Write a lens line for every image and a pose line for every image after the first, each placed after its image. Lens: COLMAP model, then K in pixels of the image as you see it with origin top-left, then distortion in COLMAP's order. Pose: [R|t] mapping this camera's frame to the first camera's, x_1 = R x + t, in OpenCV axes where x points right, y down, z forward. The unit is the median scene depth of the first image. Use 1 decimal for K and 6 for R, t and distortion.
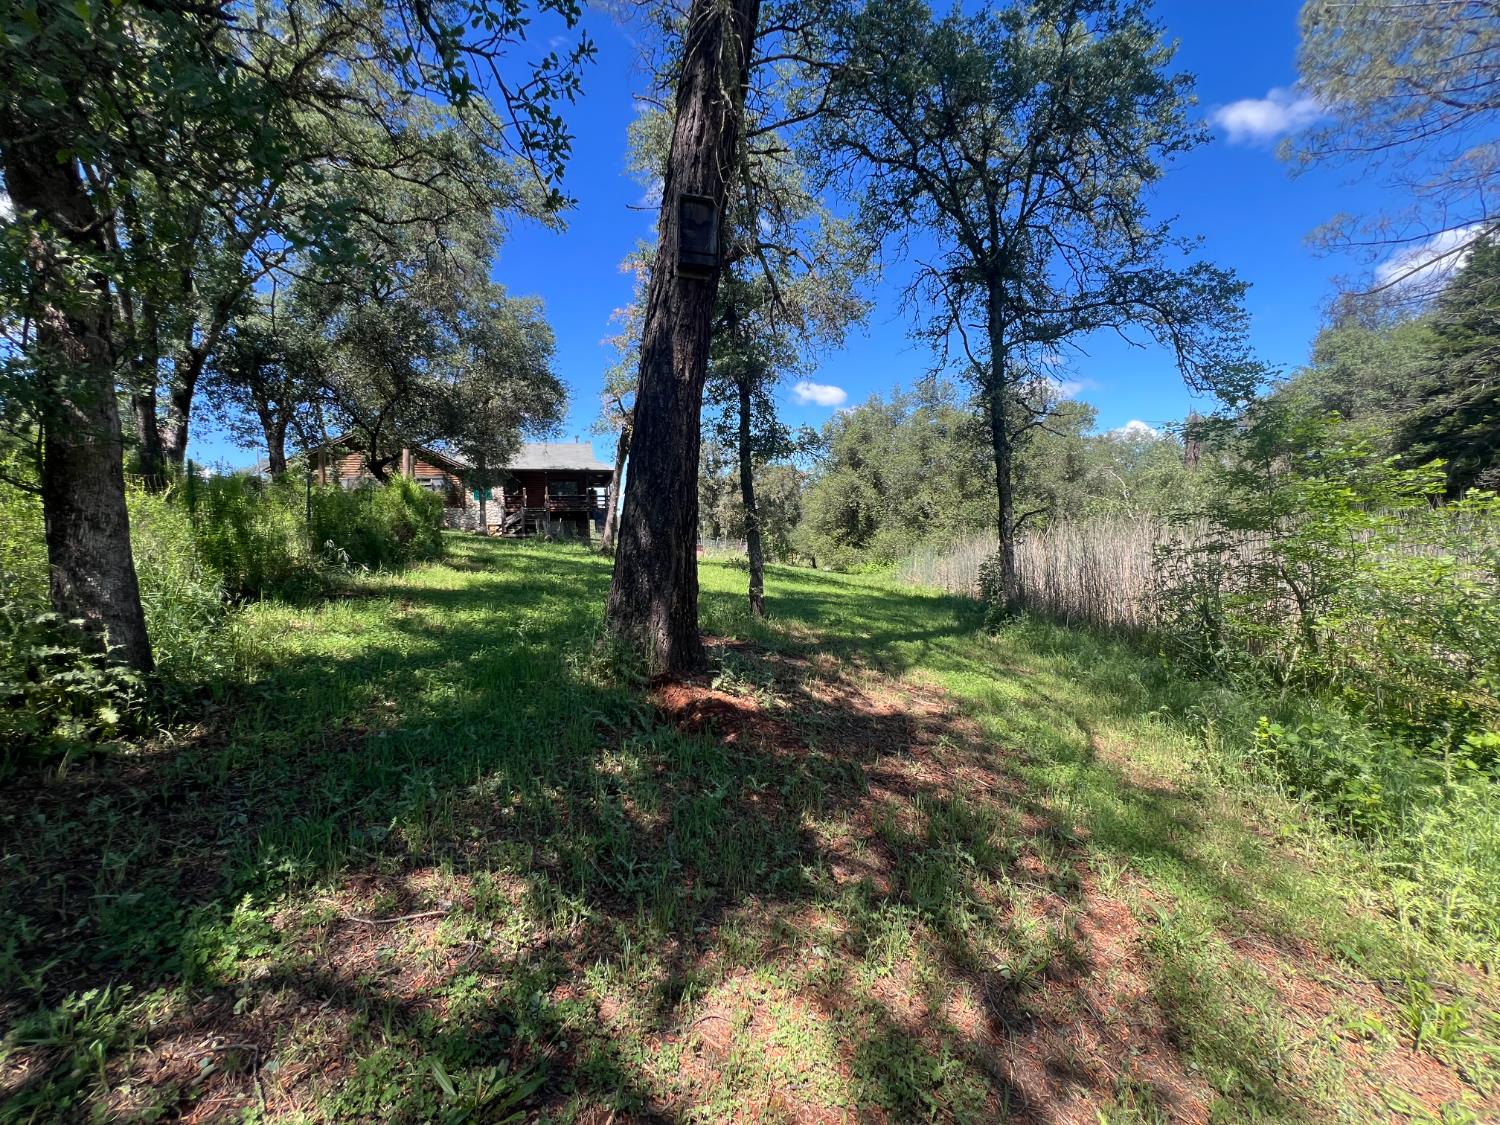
lens RADIAL K [[592.3, 0, 750.0], [0, 592.3, 562.5], [0, 0, 1]] dist [-0.002513, -0.000624]
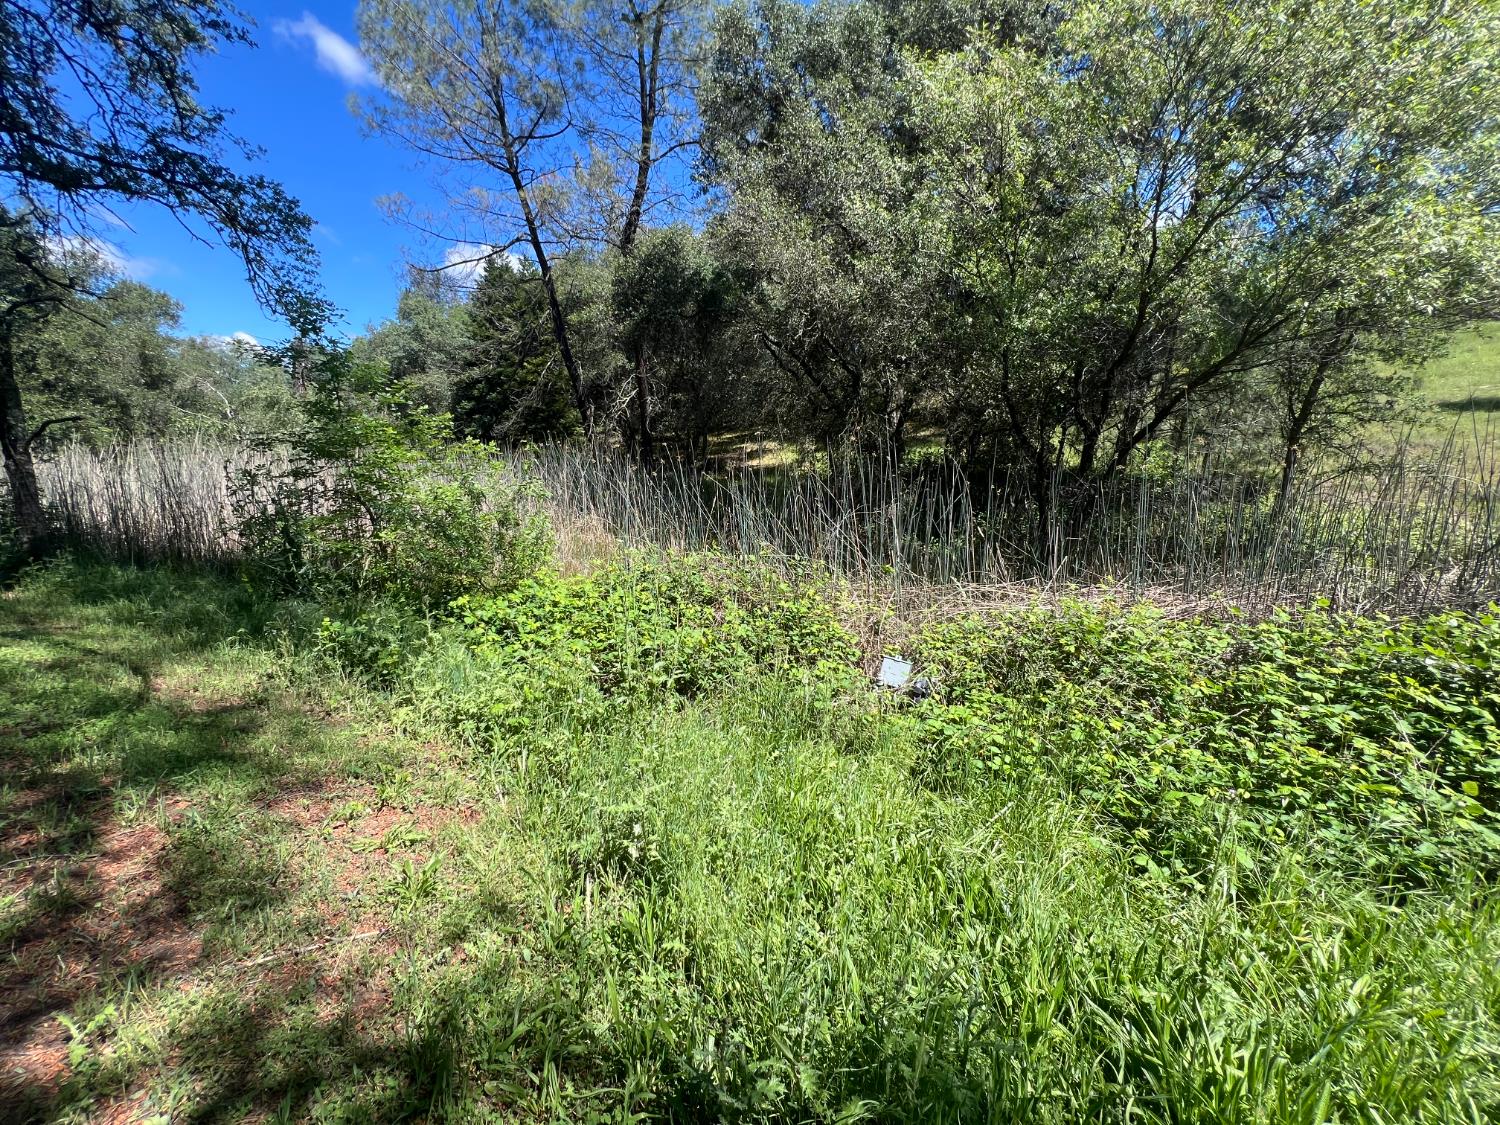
lens RADIAL K [[592.3, 0, 750.0], [0, 592.3, 562.5], [0, 0, 1]] dist [-0.002513, -0.000624]
pose [[0.305426, -0.113371, 0.945443, 0.023582], [0.000357, 0.992901, 0.118946, 0.009910], [-0.952216, -0.035991, 0.303298, -0.106141]]
